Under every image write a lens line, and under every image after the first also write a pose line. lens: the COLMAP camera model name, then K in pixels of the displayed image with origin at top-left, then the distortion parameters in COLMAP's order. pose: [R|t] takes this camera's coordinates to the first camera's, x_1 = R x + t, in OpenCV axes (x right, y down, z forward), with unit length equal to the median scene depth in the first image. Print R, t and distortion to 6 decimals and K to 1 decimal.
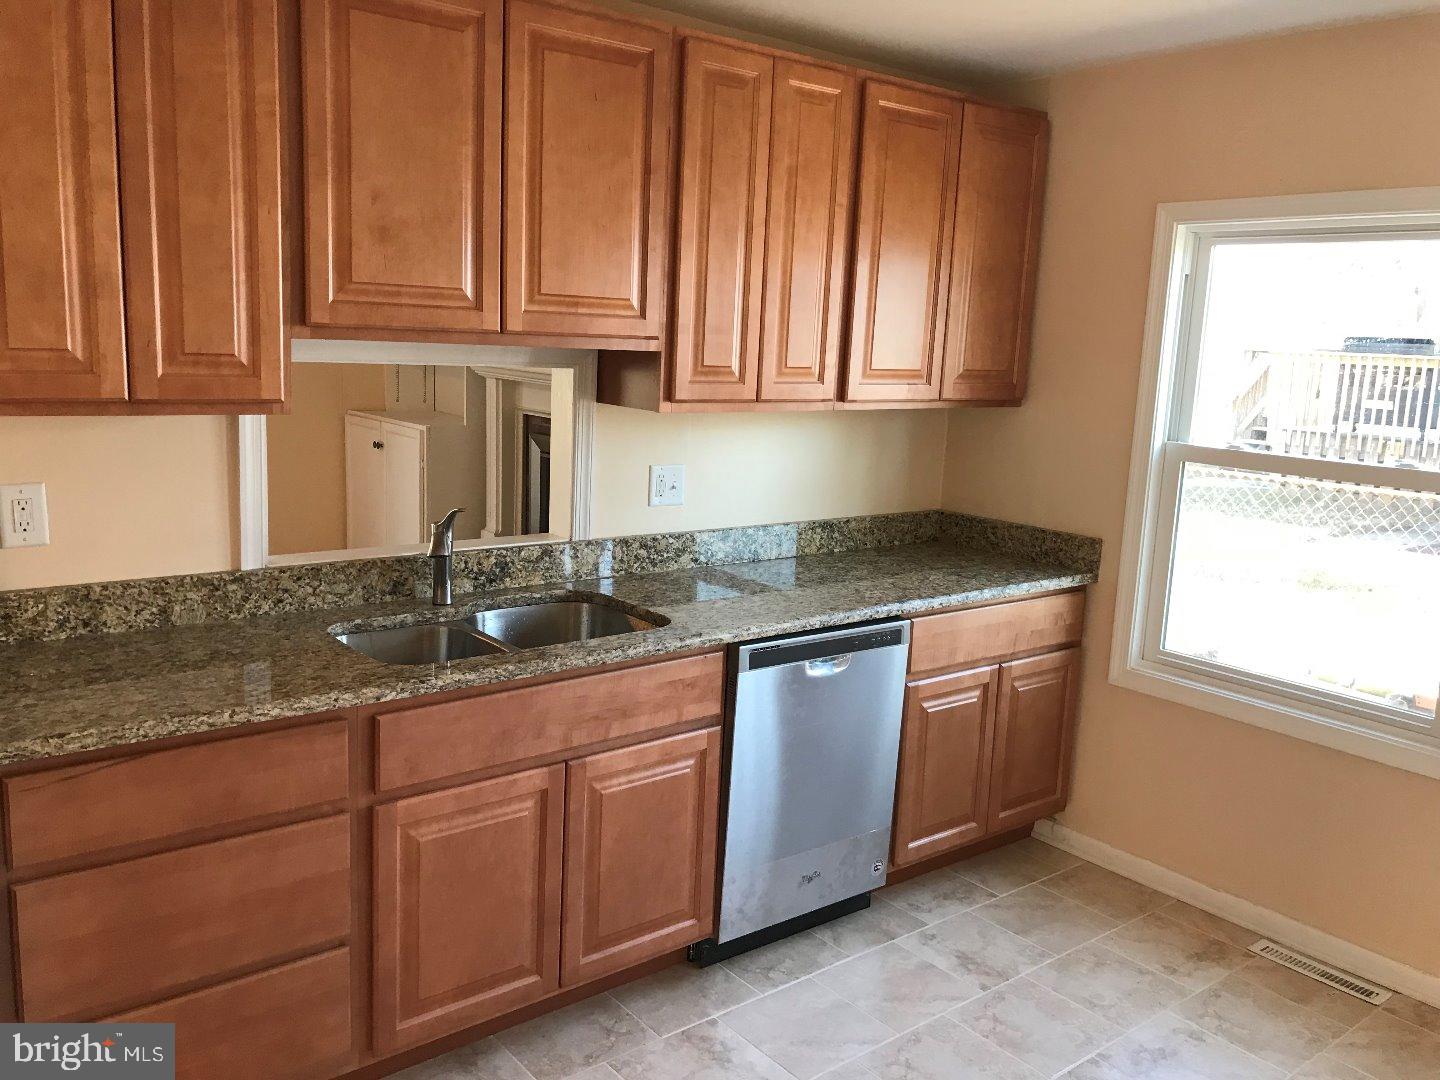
lens RADIAL K [[1187.3, 0, 721.4], [0, 1187.3, 538.7], [0, 0, 1]] dist [0.040019, -0.037030]
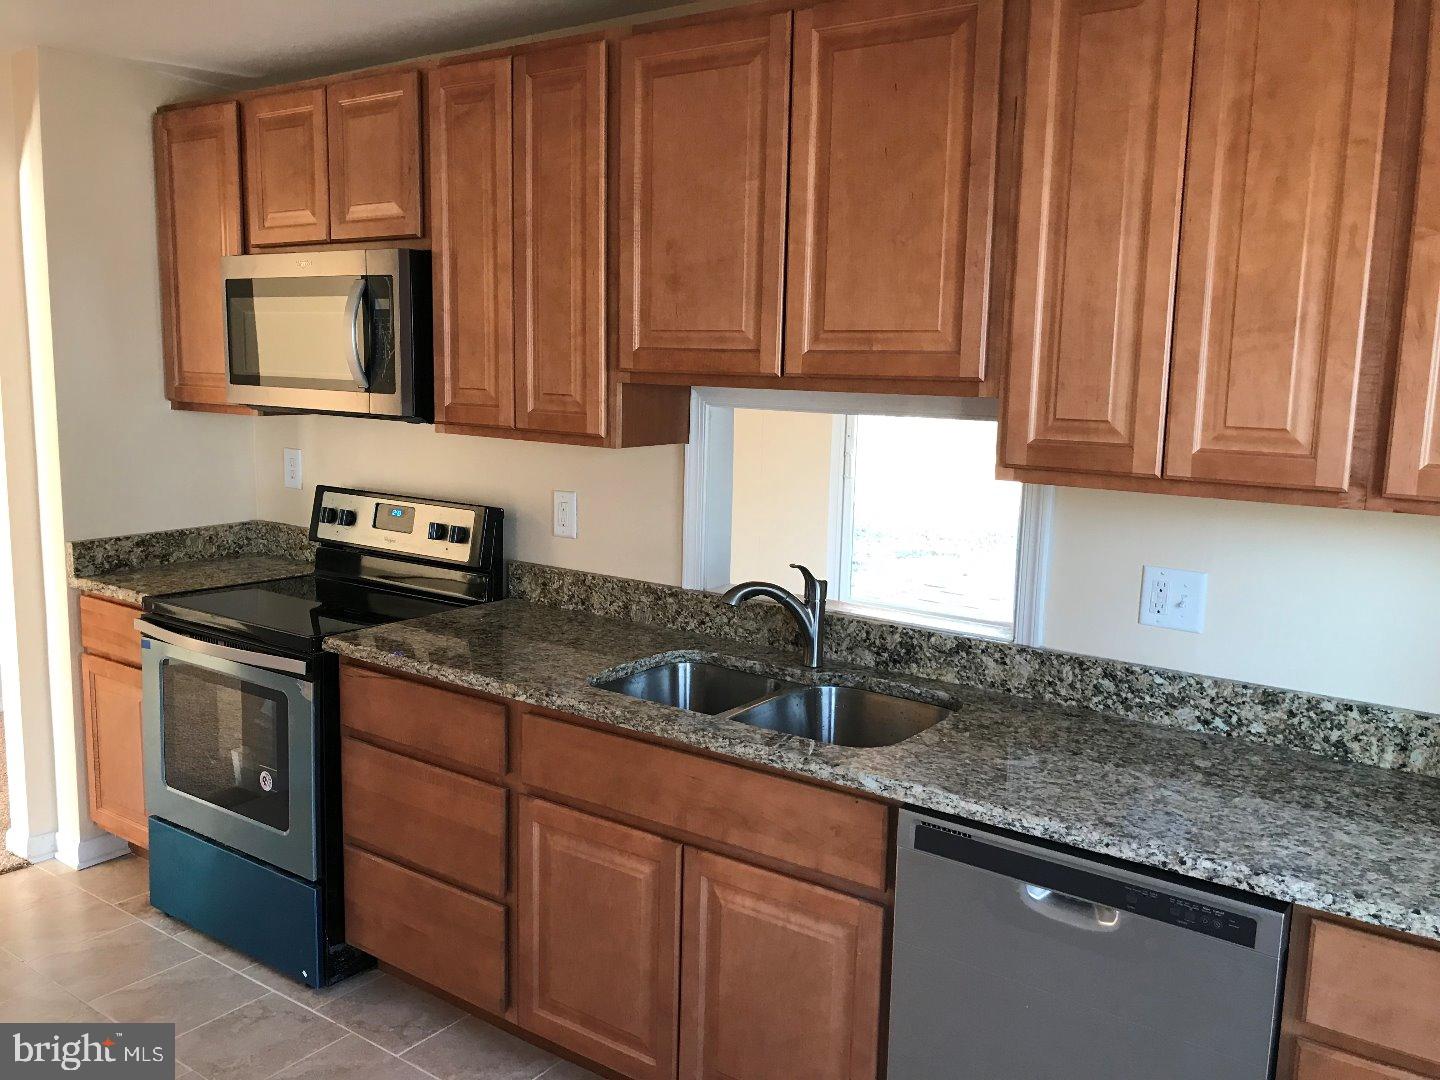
lens RADIAL K [[1187.3, 0, 721.0], [0, 1187.3, 539.0], [0, 0, 1]] dist [0.040019, -0.037030]
pose [[0.269066, 0.111432, -0.956654, 0.662716], [-0.178513, 0.981844, 0.064158, -0.095307], [0.946434, 0.153513, 0.284073, 0.683129]]
